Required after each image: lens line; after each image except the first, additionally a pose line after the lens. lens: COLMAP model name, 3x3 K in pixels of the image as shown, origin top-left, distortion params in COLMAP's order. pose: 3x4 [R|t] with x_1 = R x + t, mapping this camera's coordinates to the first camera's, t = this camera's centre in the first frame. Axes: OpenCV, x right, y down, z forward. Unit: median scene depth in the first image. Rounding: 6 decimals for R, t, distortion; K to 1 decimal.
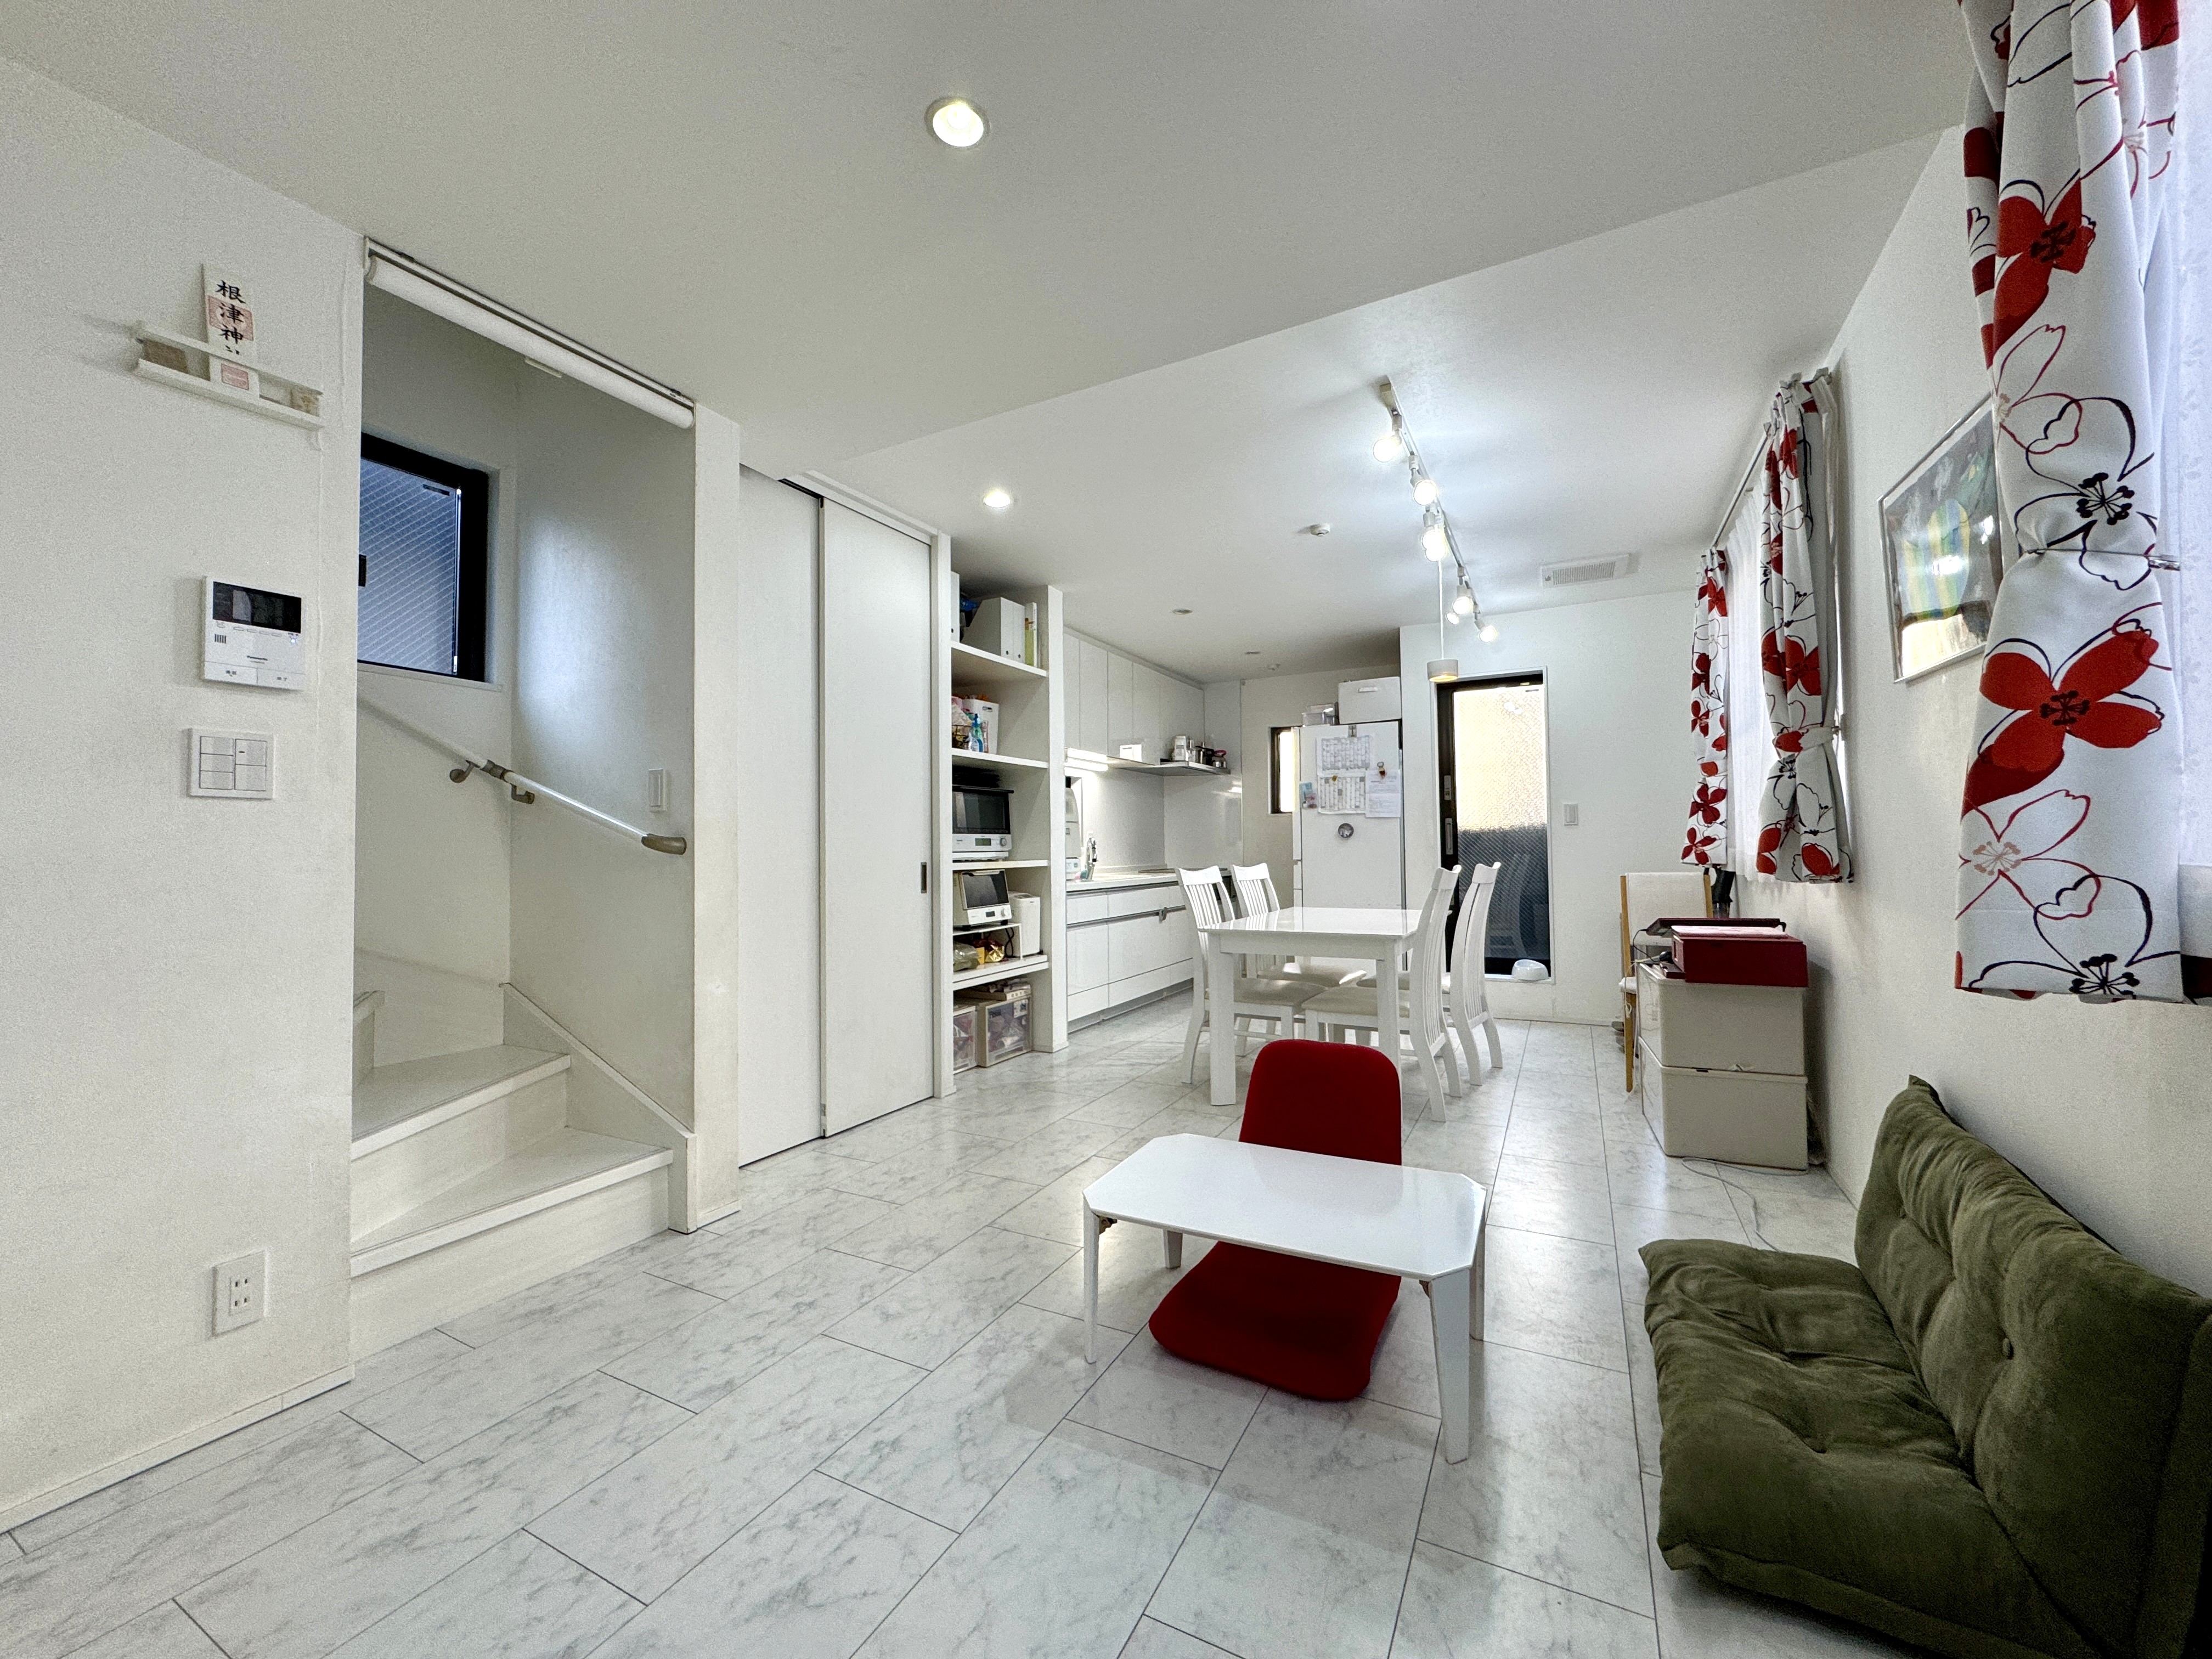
lens RADIAL K [[876.6, 0, 1106.2], [0, 876.6, 825.6], [0, 0, 1]] dist [-0.002687, 0.000286]
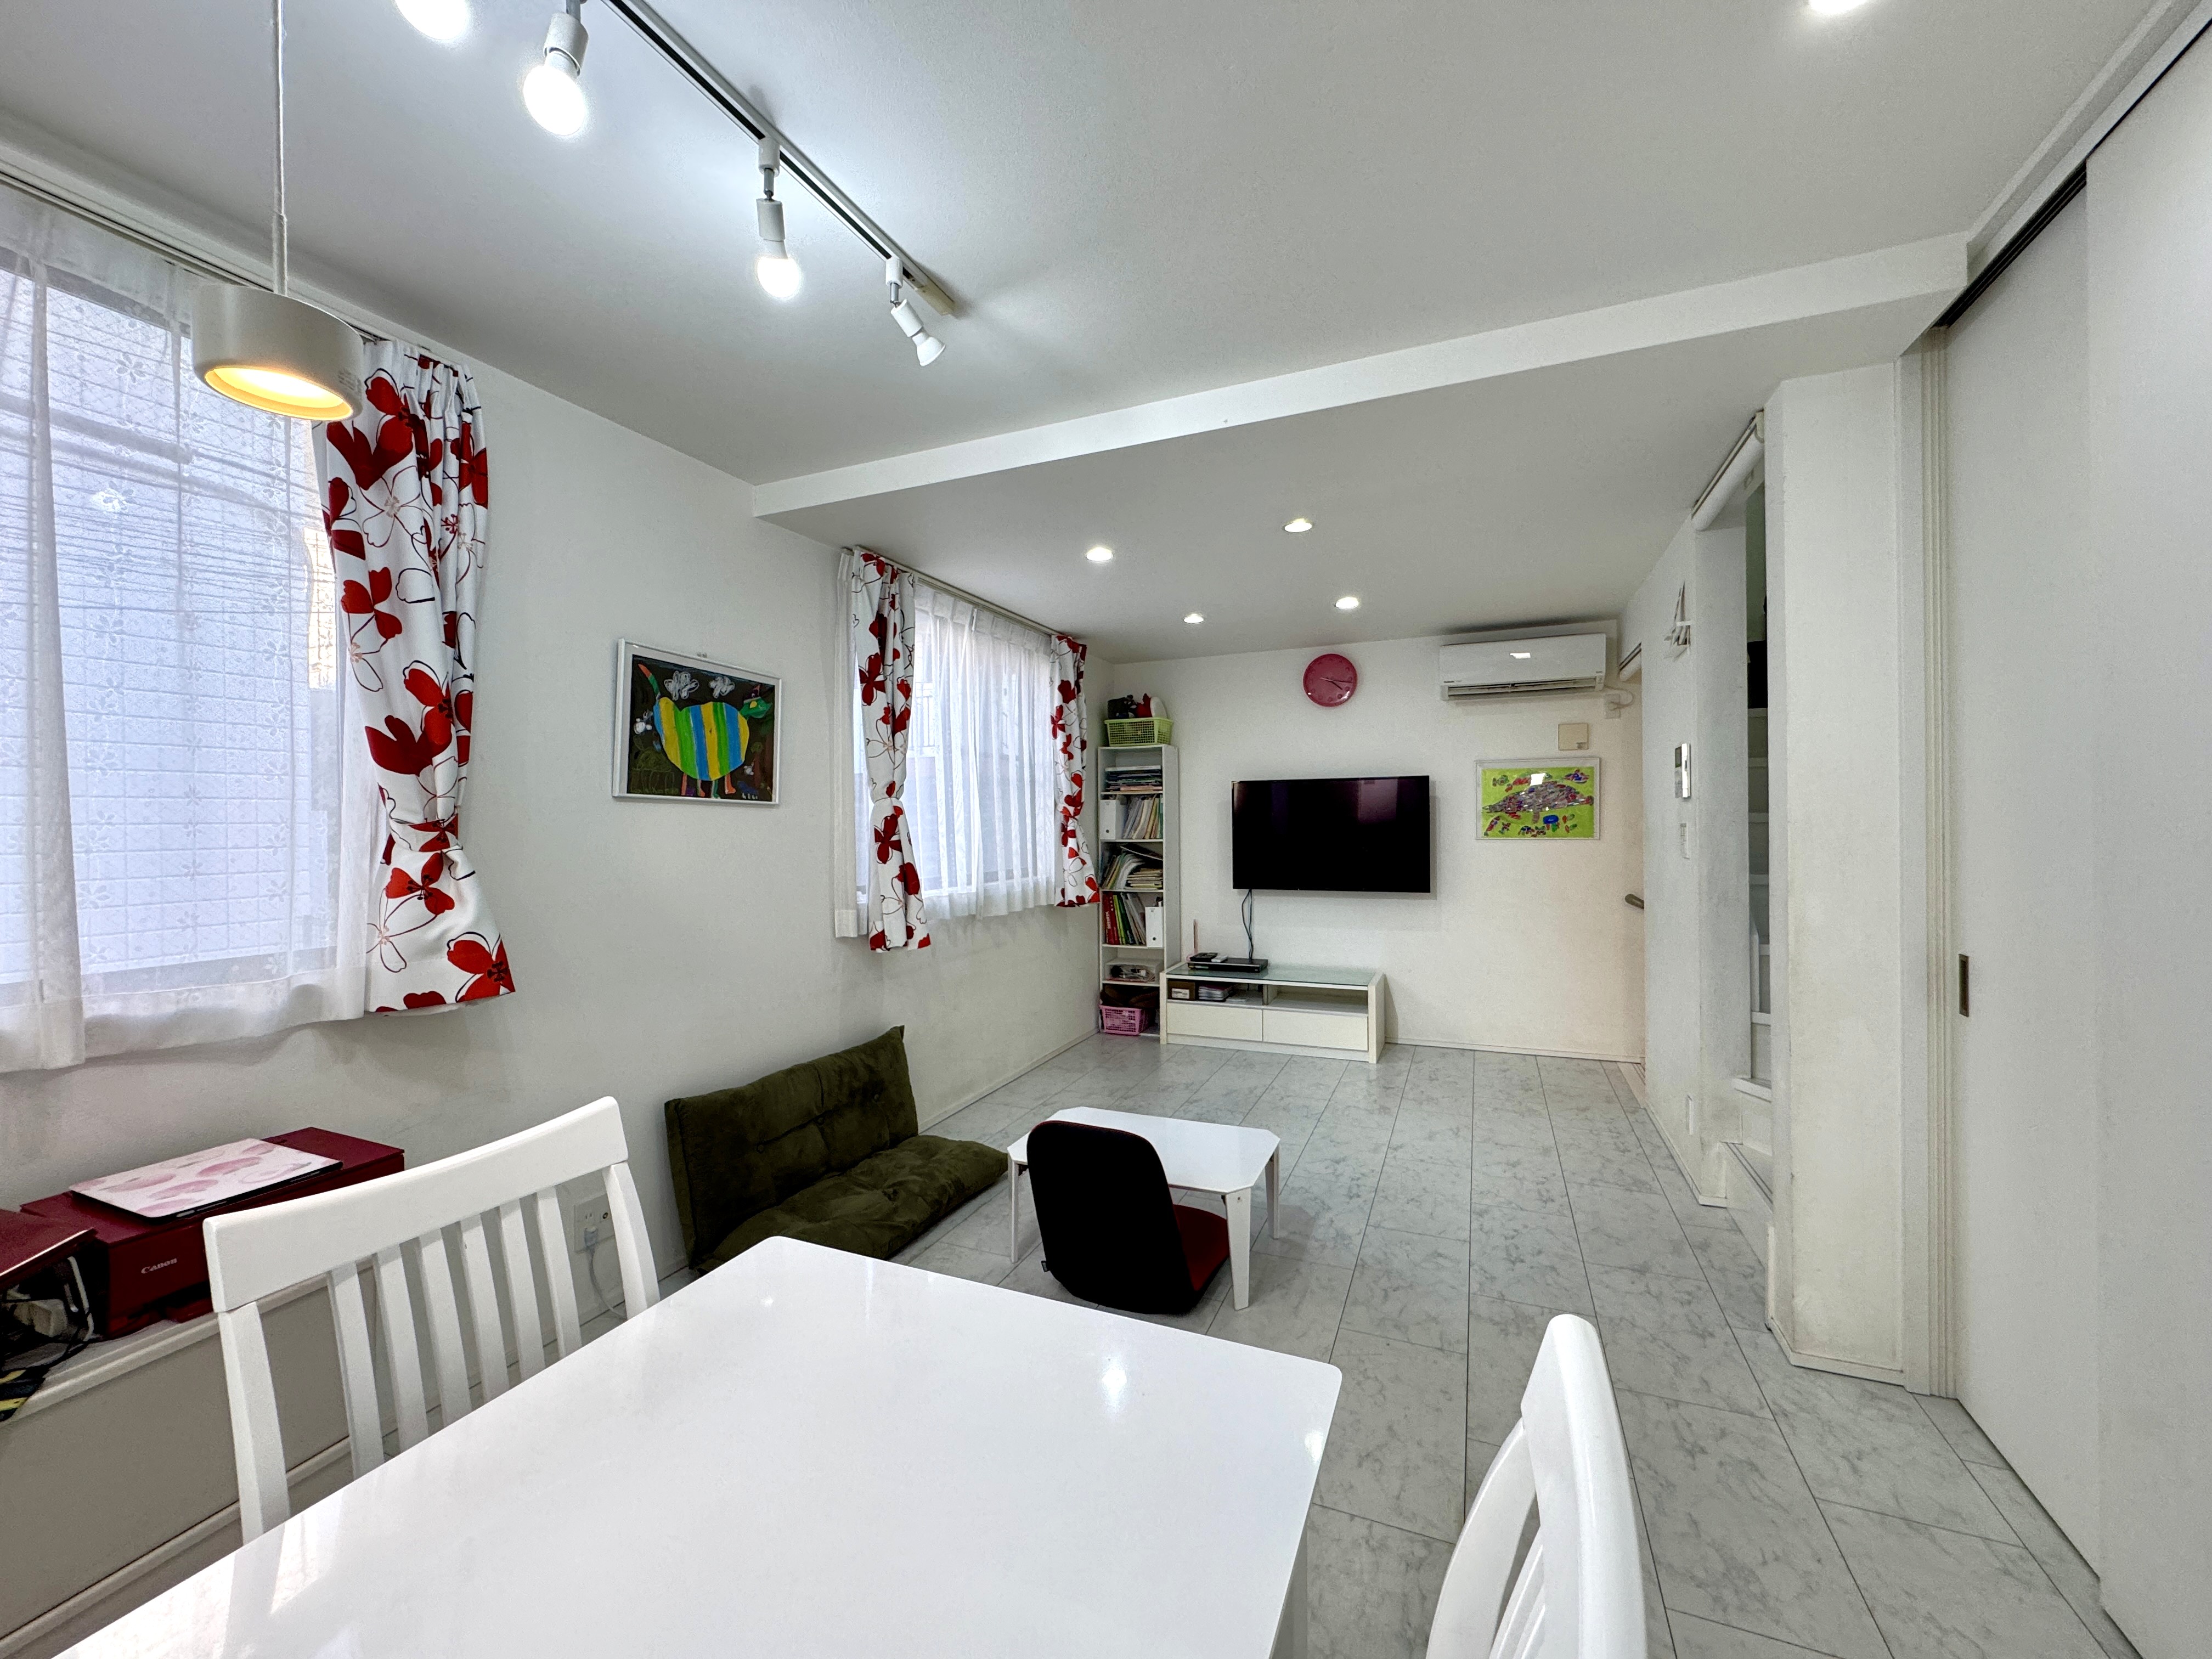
lens RADIAL K [[876.6, 0, 1103.9], [0, 876.6, 828.2], [0, 0, 1]] dist [-0.002687, 0.000286]
pose [[-0.996660, 0.030372, -0.075800, 0.298563], [0.032168, 0.999227, -0.022584, -0.067098], [0.075056, -0.024946, -0.996867, 2.009173]]
